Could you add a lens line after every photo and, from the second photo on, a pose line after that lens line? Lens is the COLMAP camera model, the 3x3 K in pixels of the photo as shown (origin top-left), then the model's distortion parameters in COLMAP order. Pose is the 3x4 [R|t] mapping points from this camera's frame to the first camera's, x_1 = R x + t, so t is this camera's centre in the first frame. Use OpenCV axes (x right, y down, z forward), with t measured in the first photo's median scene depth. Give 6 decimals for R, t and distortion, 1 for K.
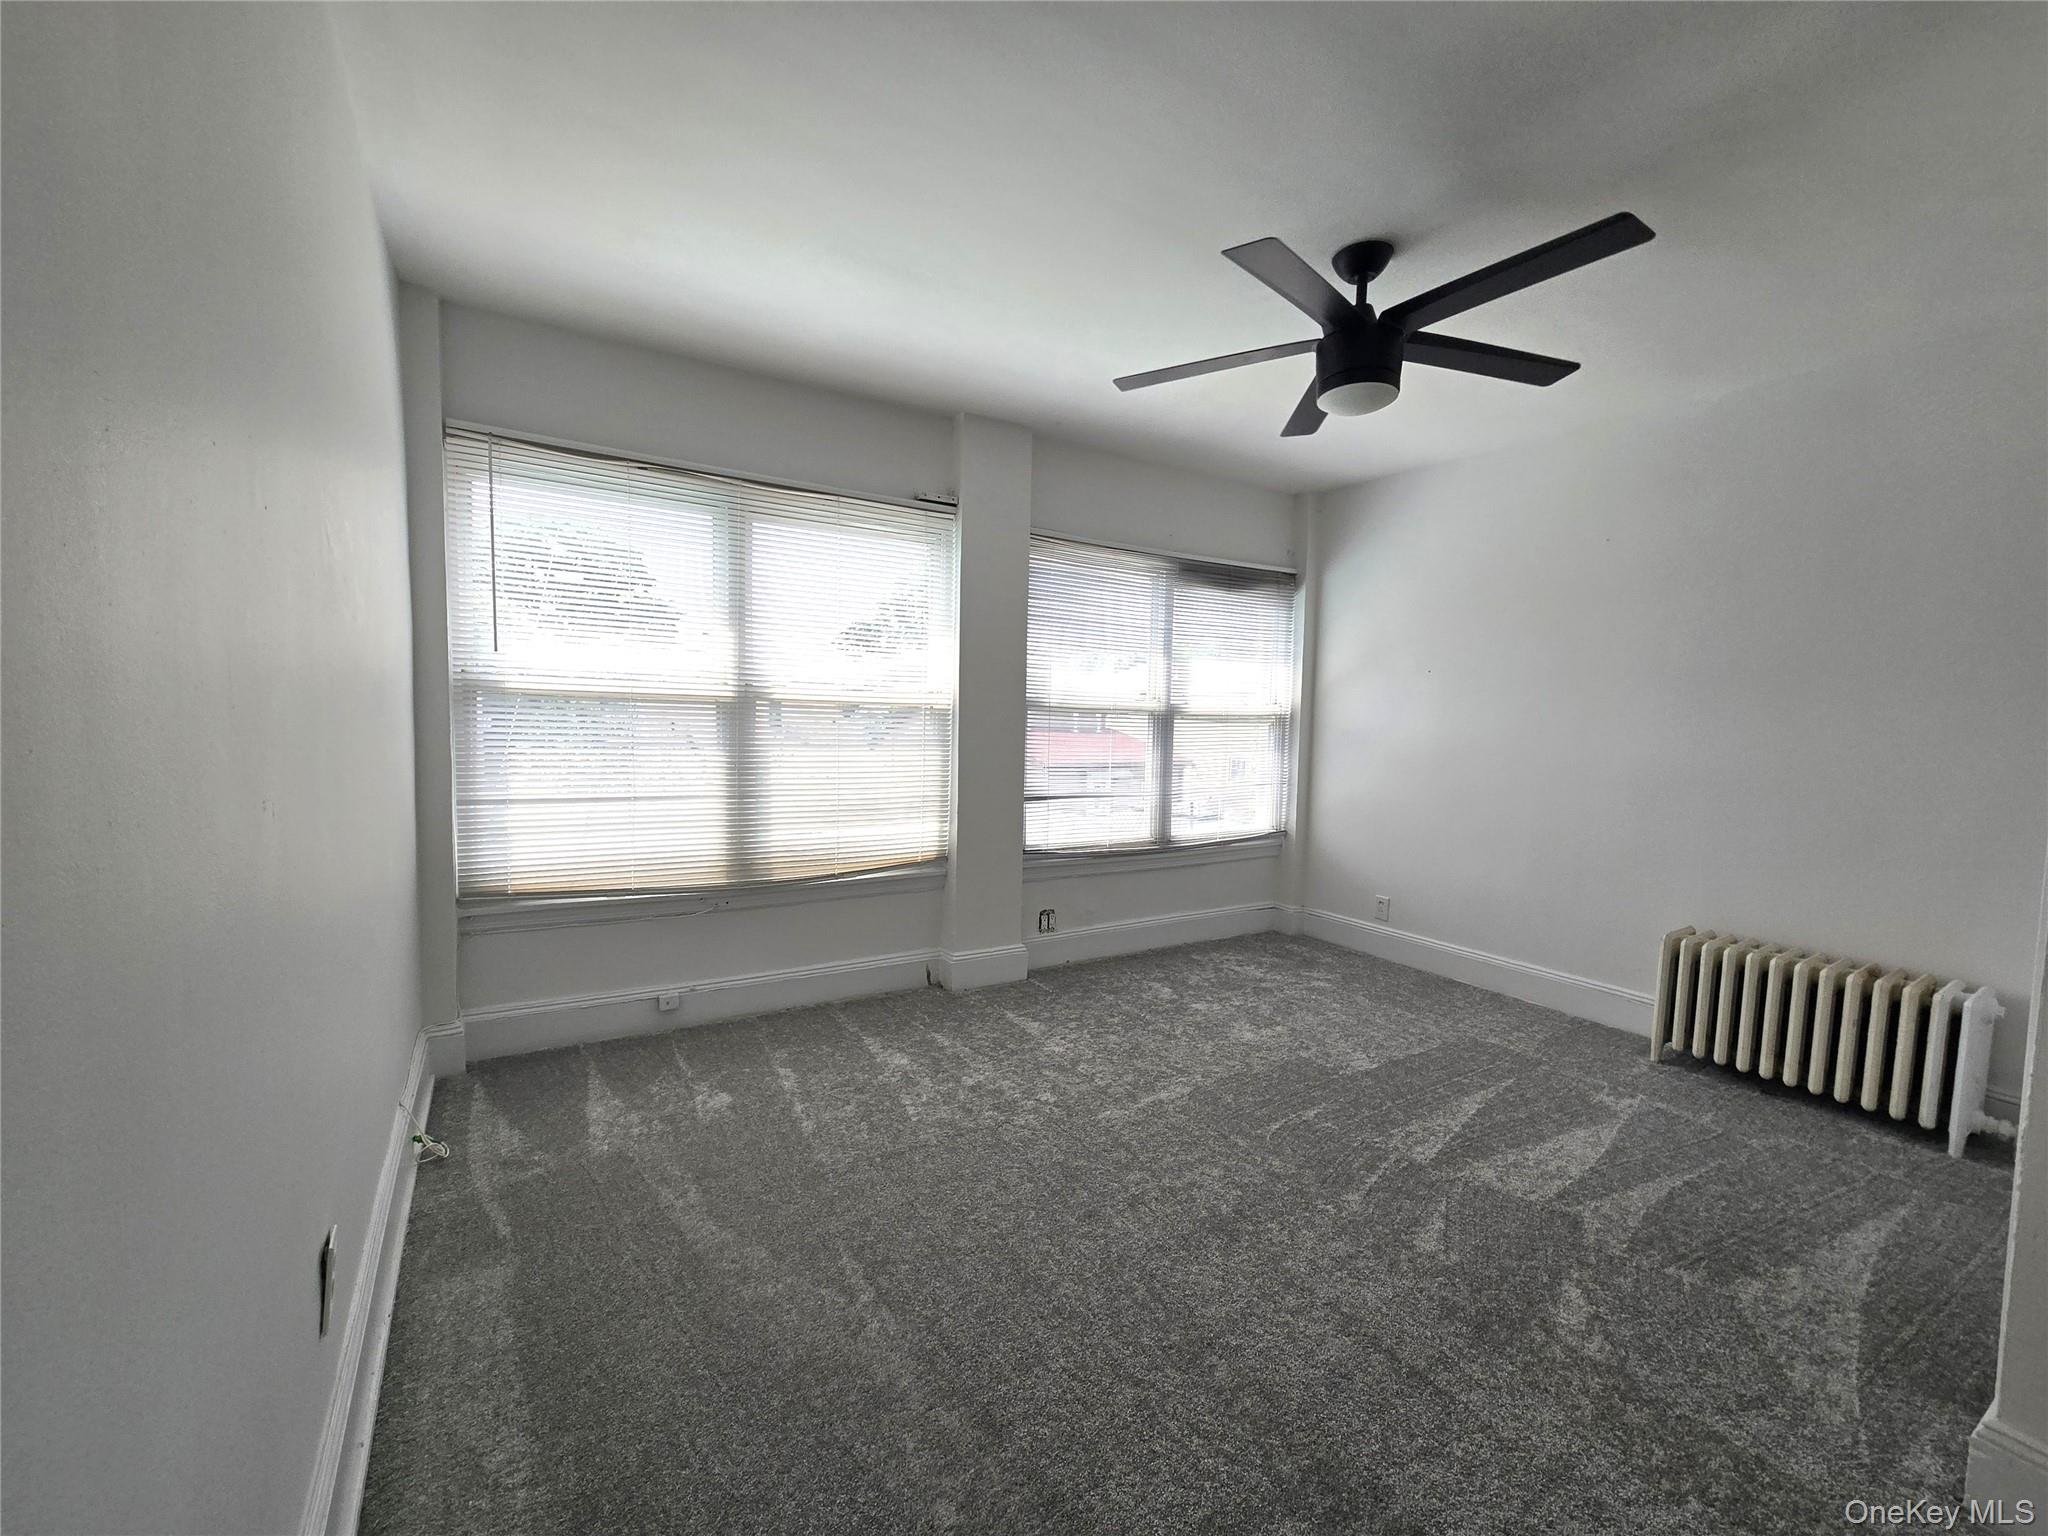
lens RADIAL K [[855.6, 0, 1024.0], [0, 855.6, 768.0], [0, 0, 1]] dist [-0.000198, 0.000052]
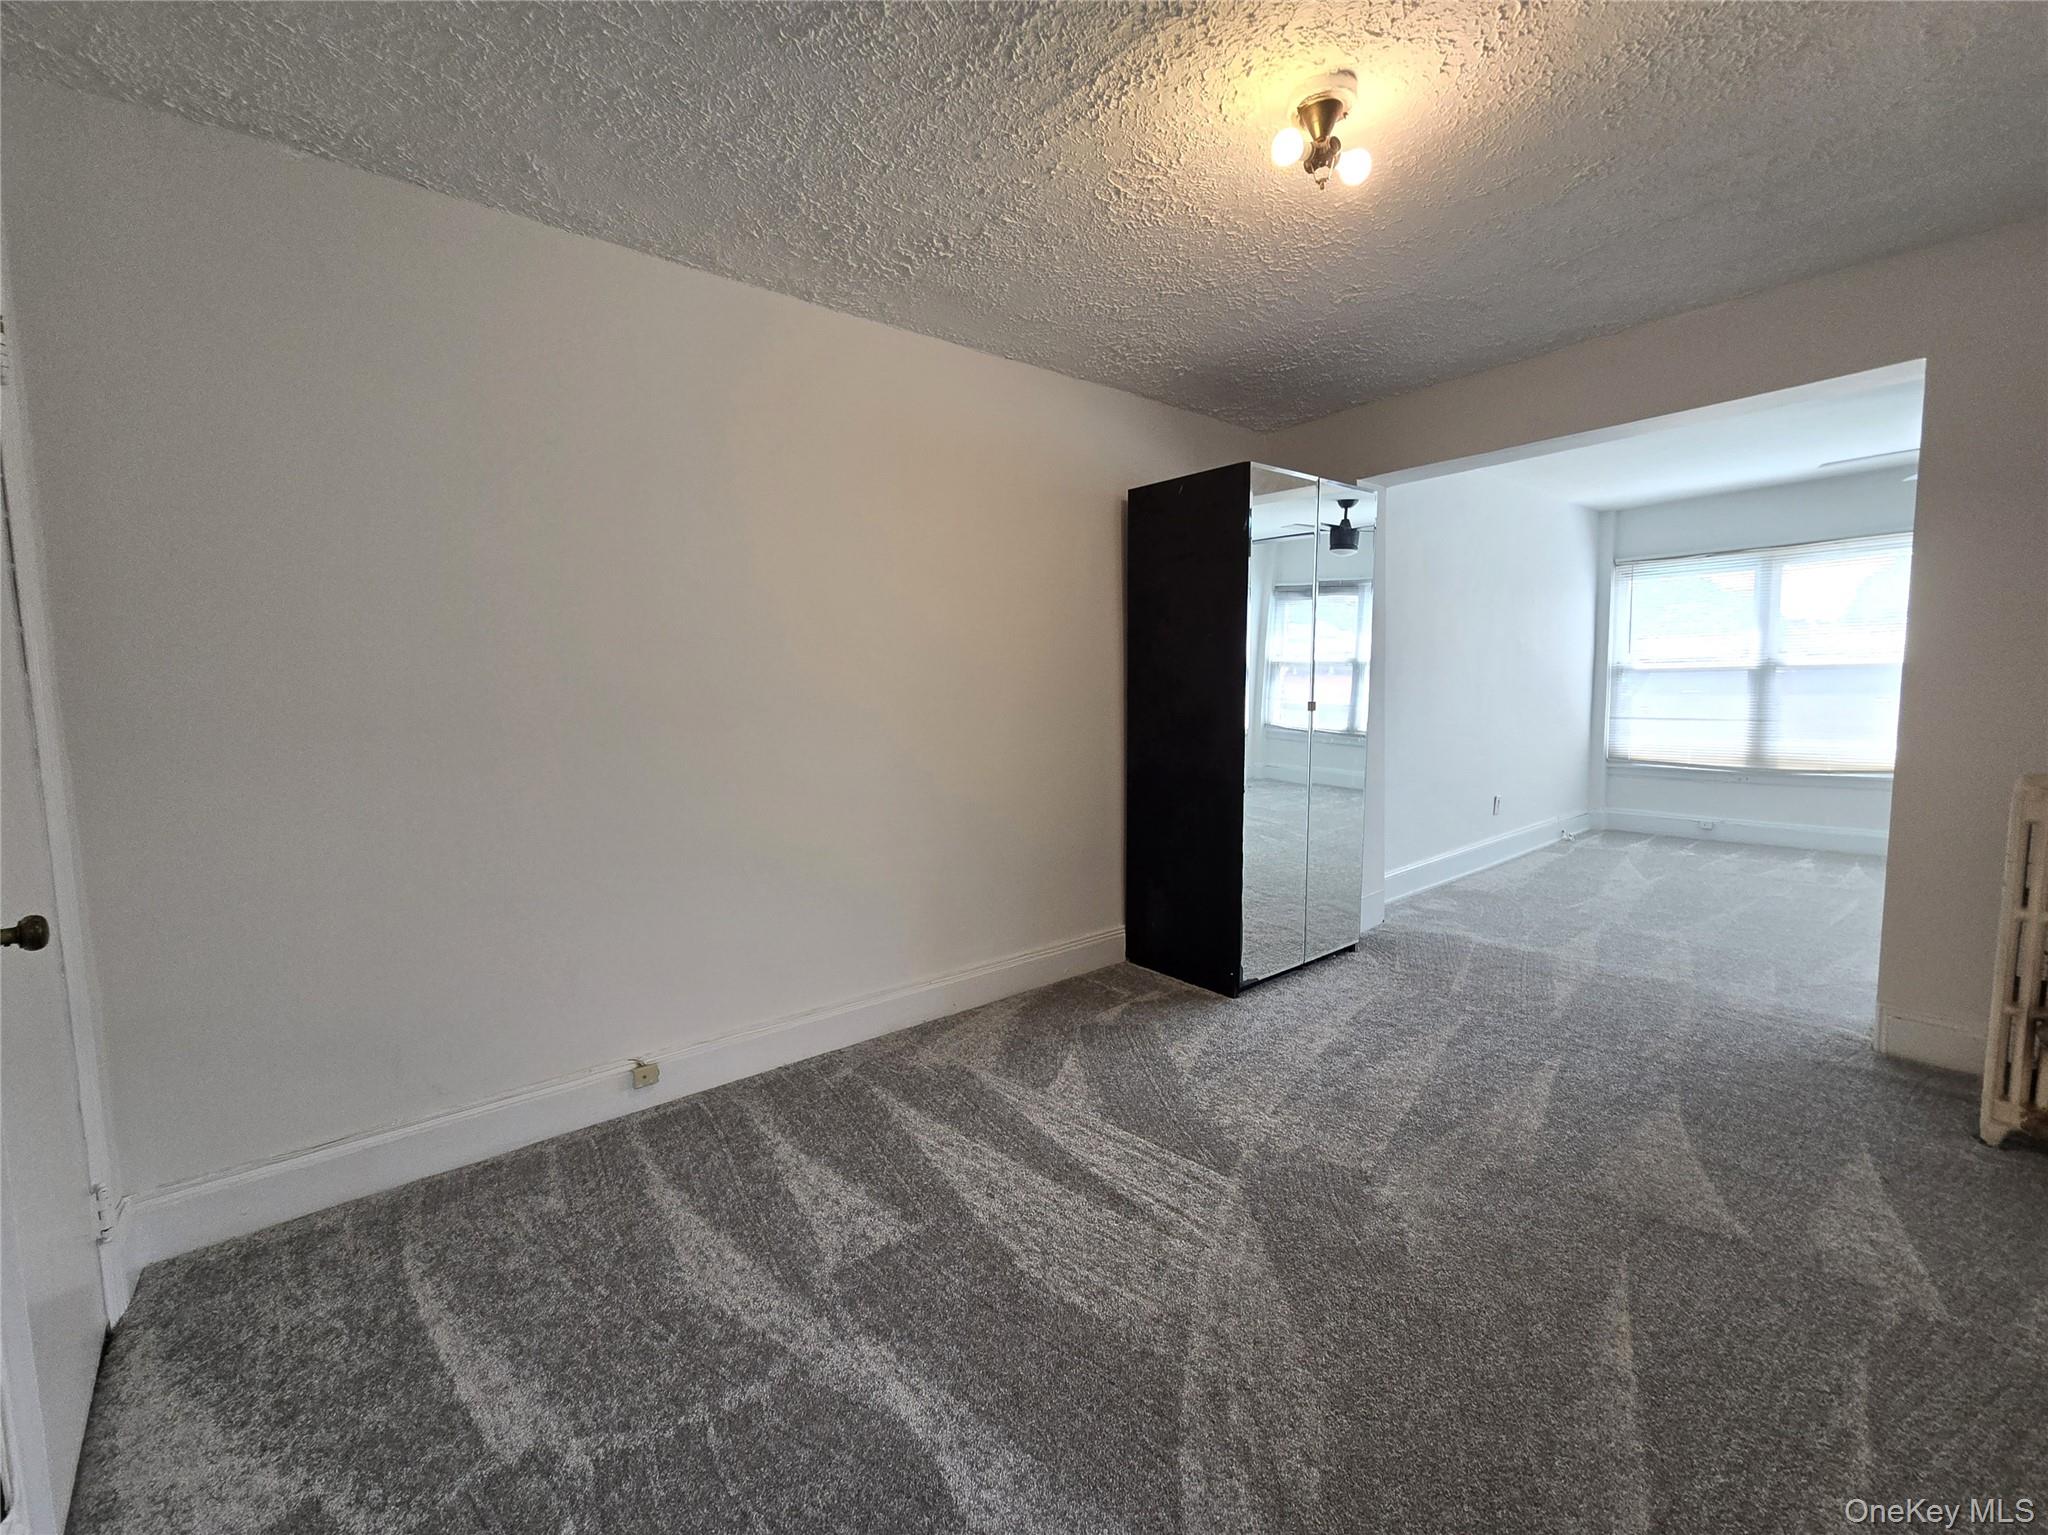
lens RADIAL K [[855.6, 0, 1024.0], [0, 855.6, 767.5], [0, 0, 1]] dist [-0.000198, 0.000052]
pose [[0.141415, 0.063344, -0.987922, 1.433761], [-0.035690, 0.997628, 0.058857, 0.092615], [0.989307, 0.026936, 0.143341, -0.927622]]
